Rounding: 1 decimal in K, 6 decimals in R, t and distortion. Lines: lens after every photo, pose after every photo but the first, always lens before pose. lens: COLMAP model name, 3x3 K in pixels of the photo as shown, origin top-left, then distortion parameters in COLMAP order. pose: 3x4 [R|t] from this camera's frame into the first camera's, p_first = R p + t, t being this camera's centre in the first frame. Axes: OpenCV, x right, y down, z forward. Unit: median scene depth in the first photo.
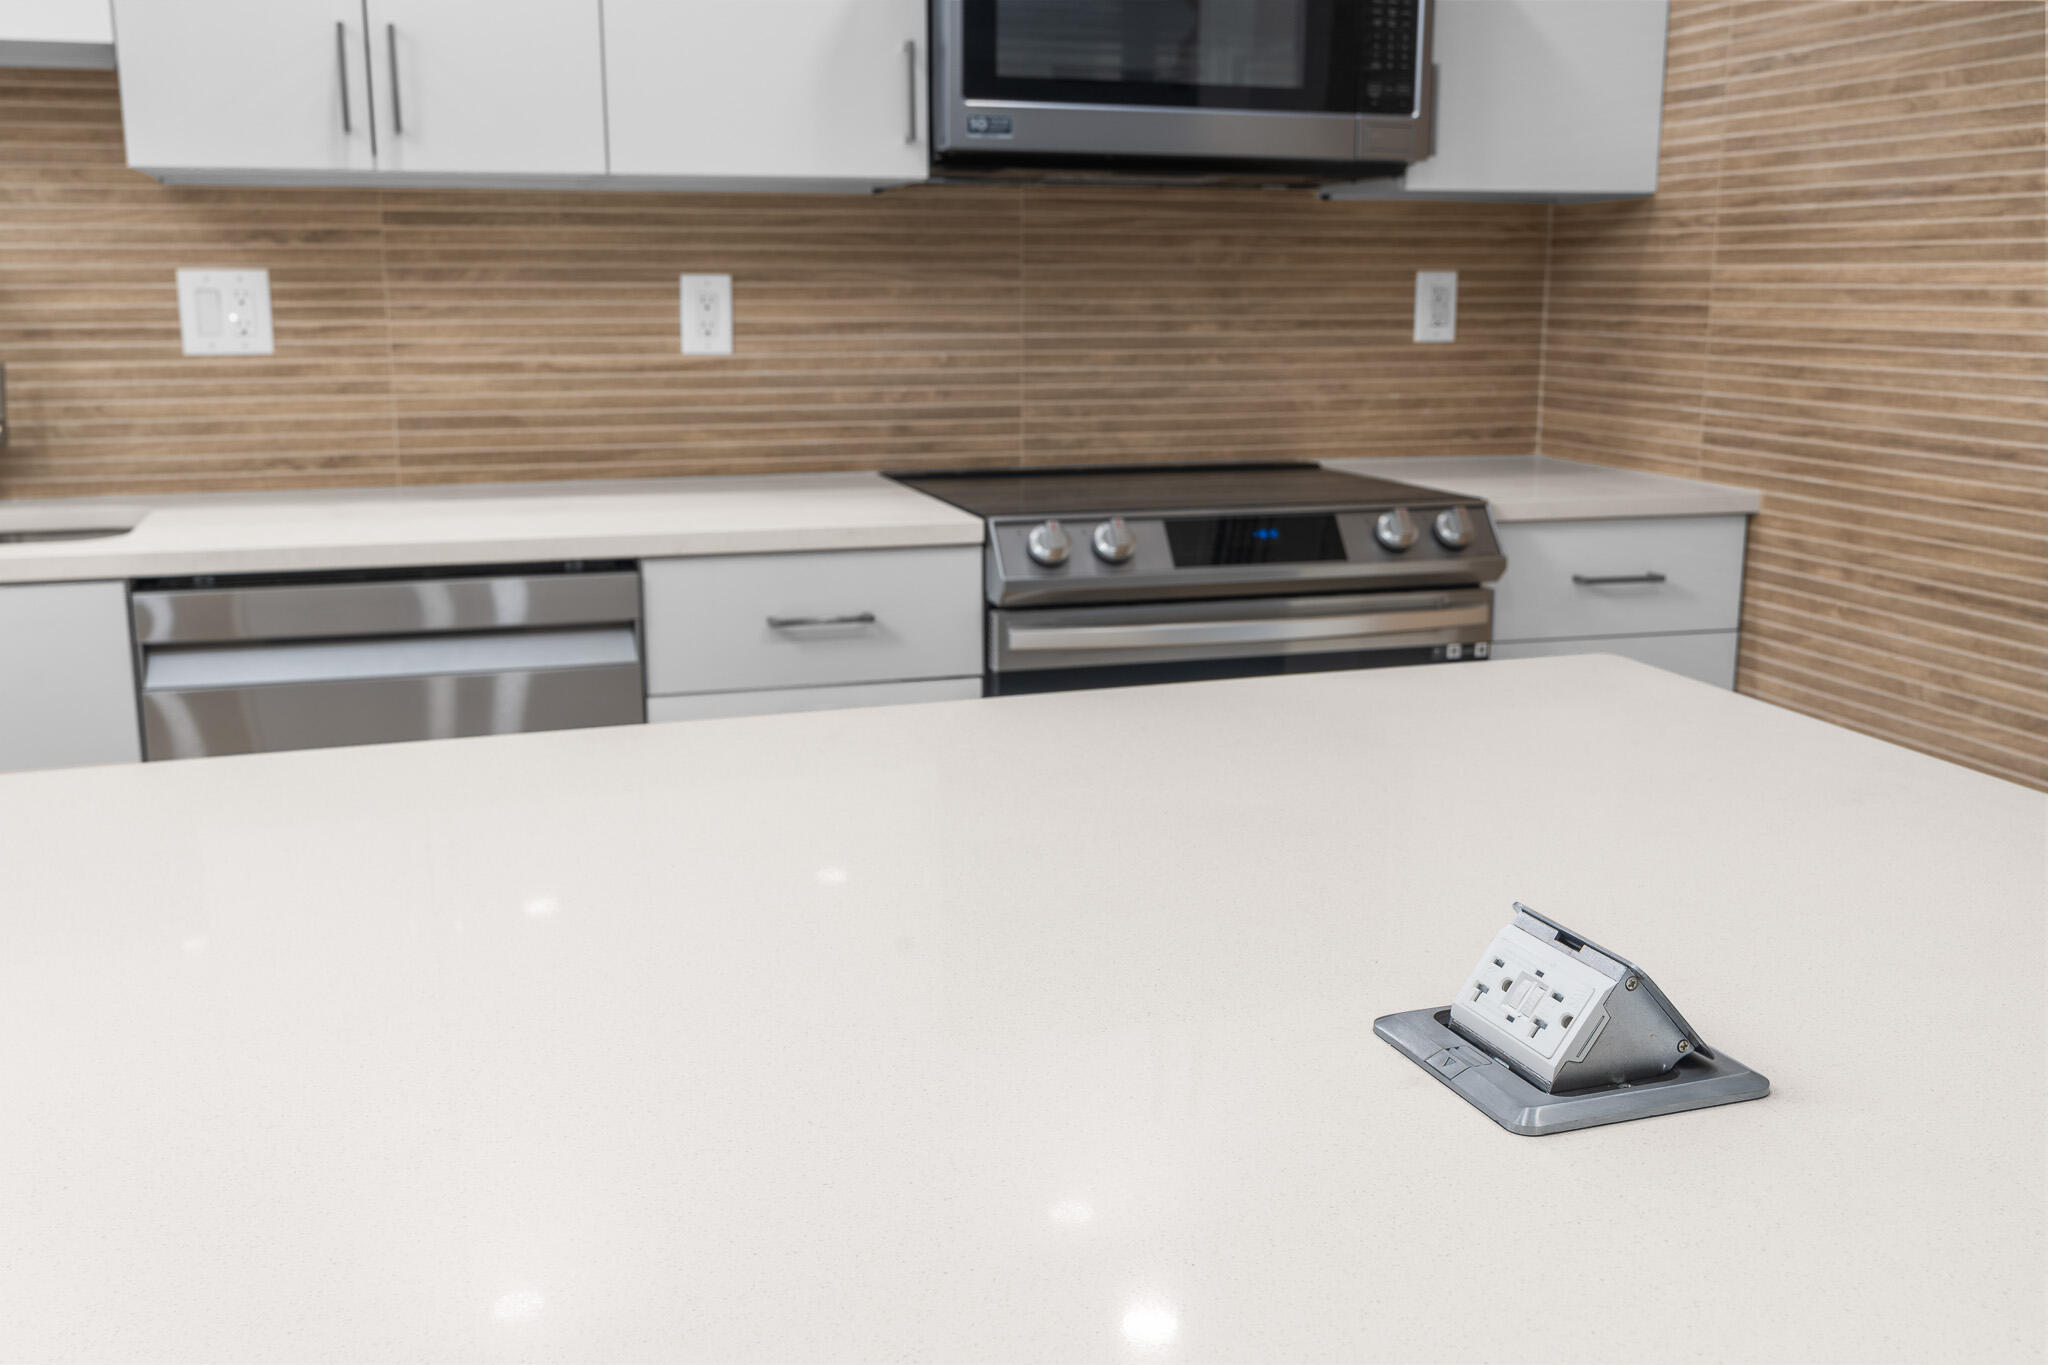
lens RADIAL K [[1957.8, 0, 1018.6], [0, 1957.8, 689.1], [0, 0, 1]] dist [-0.000497, 0.014162]
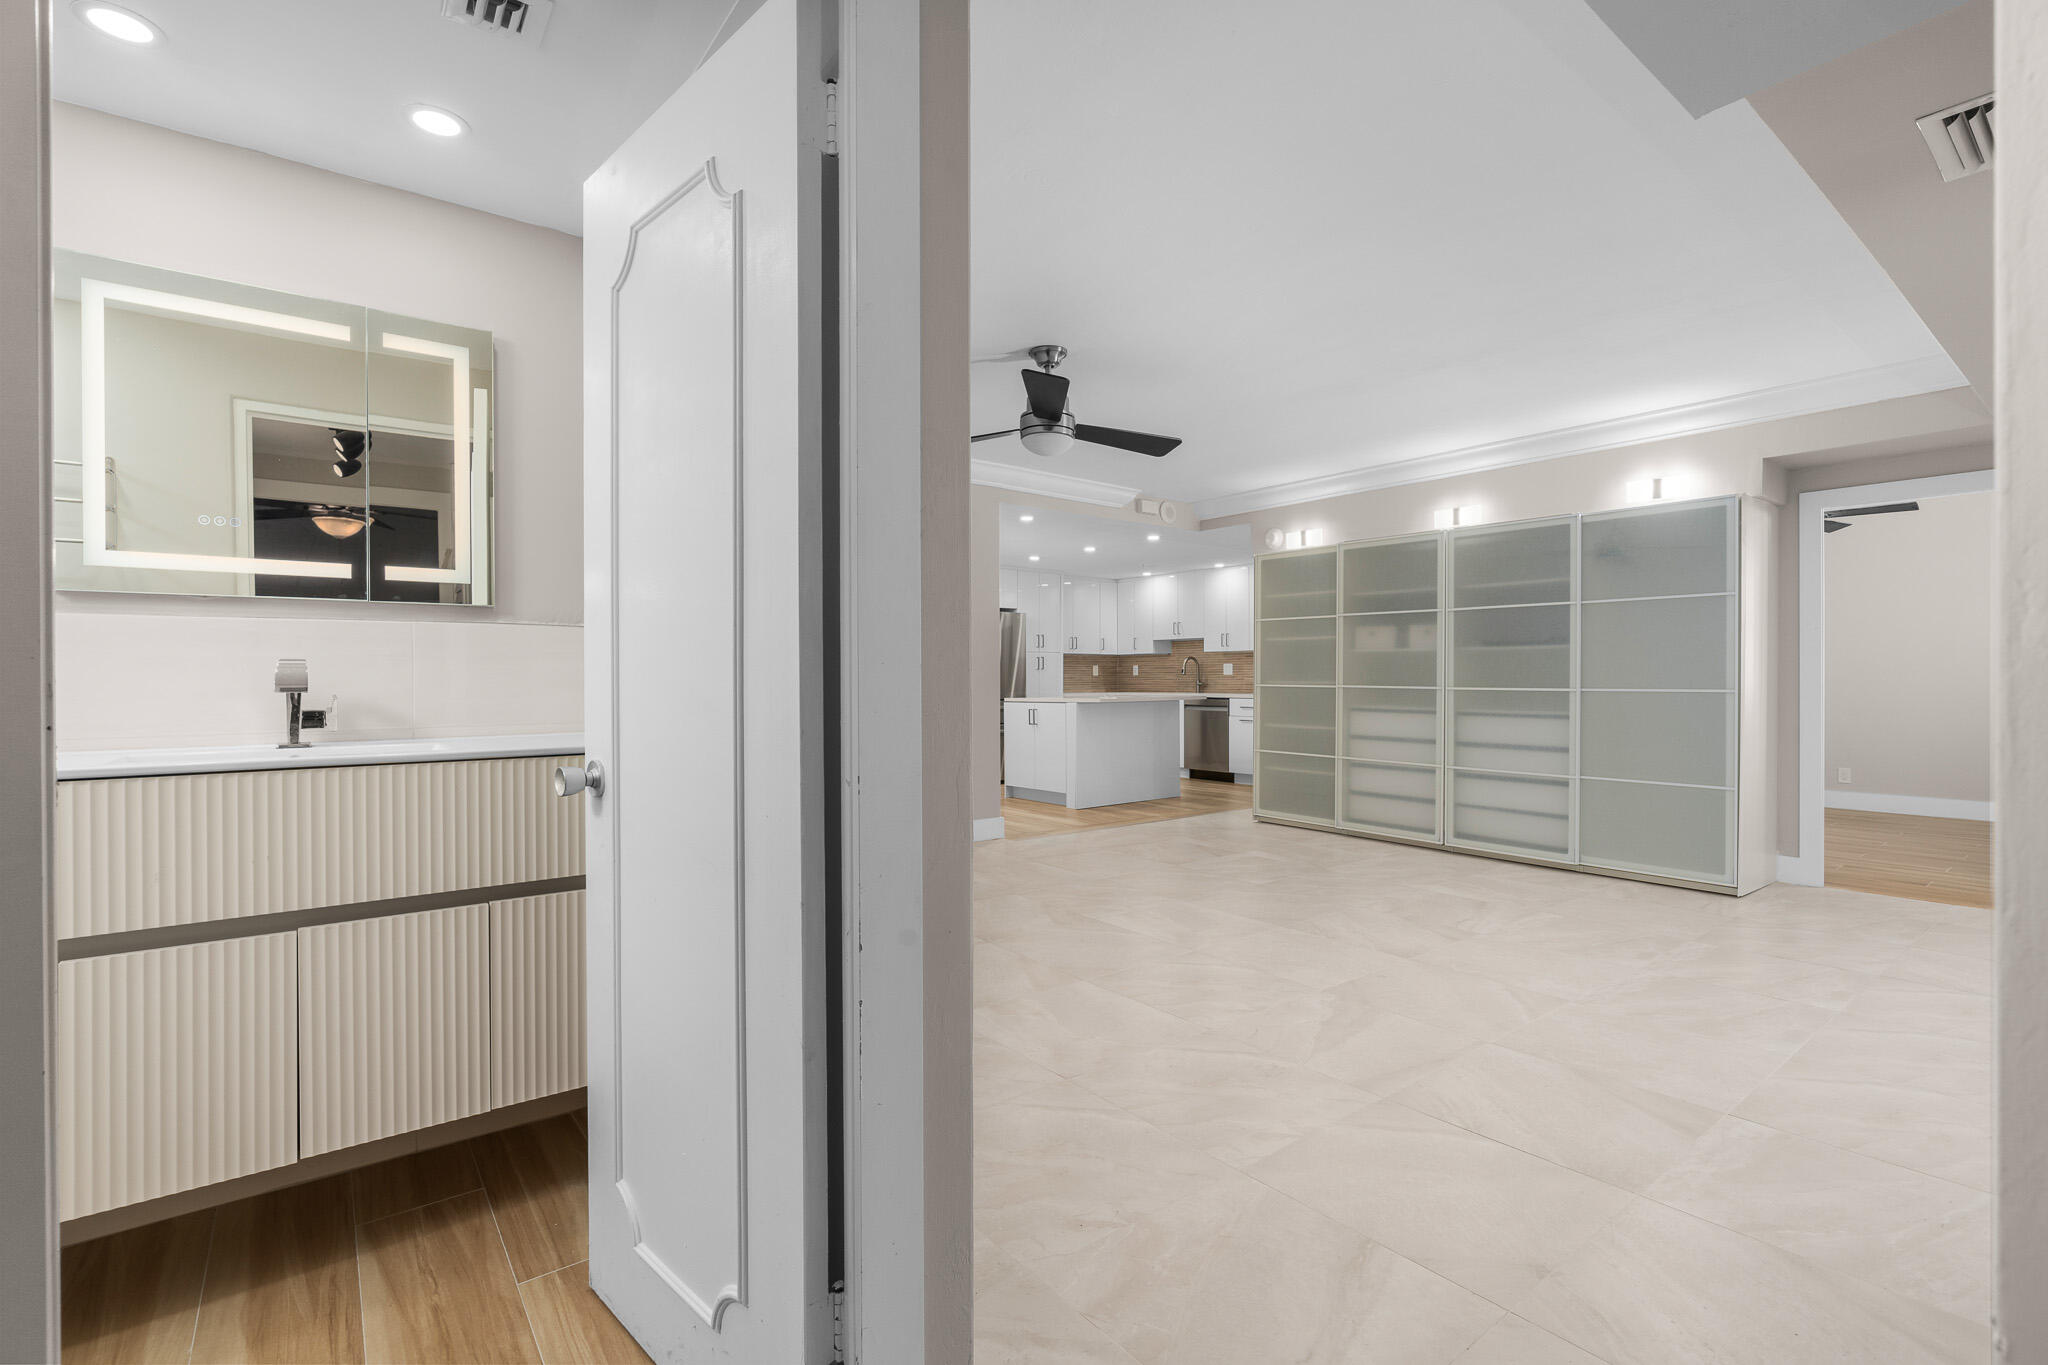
lens RADIAL K [[924.4, 0, 1018.9], [0, 924.4, 681.5], [0, 0, 1]] dist [-0.011855, 0.005239]
pose [[0.360346, 0.002408, -0.932816, 2.537541], [-0.192905, 0.978573, -0.071993, 0.256459], [0.912655, 0.205888, 0.353089, -0.947204]]
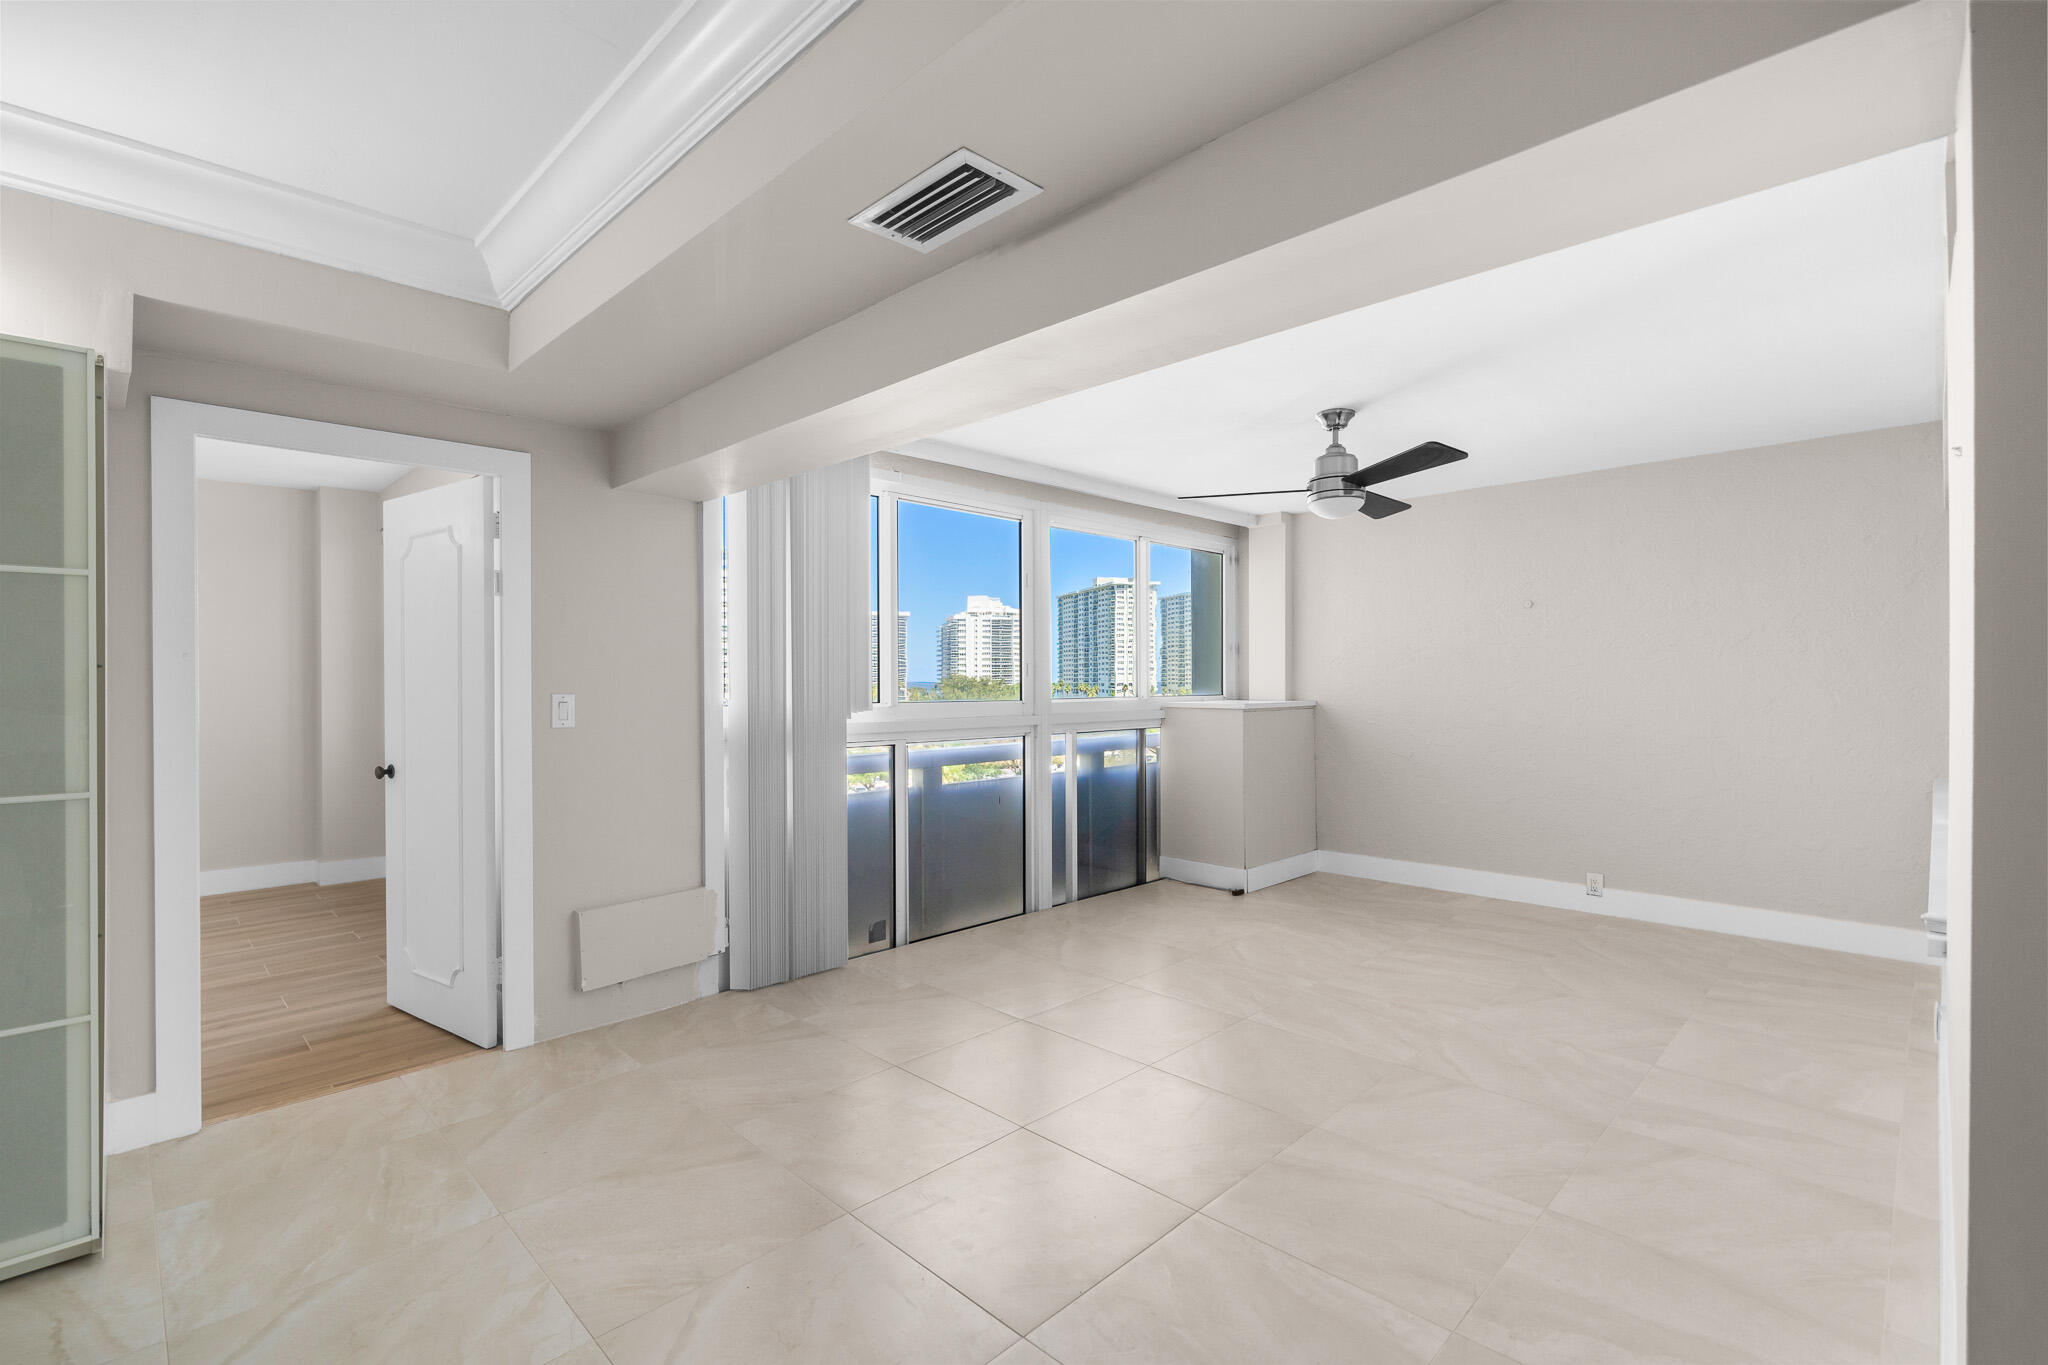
lens RADIAL K [[923.3, 0, 1019.0], [0, 923.3, 682.3], [0, 0, 1]] dist [-0.010502, 0.004466]
pose [[0.879827, -0.007918, 0.475228, 1.813058], [0.106437, 0.977750, -0.180764, 0.043087], [-0.463224, 0.209623, 0.861094, -0.218147]]
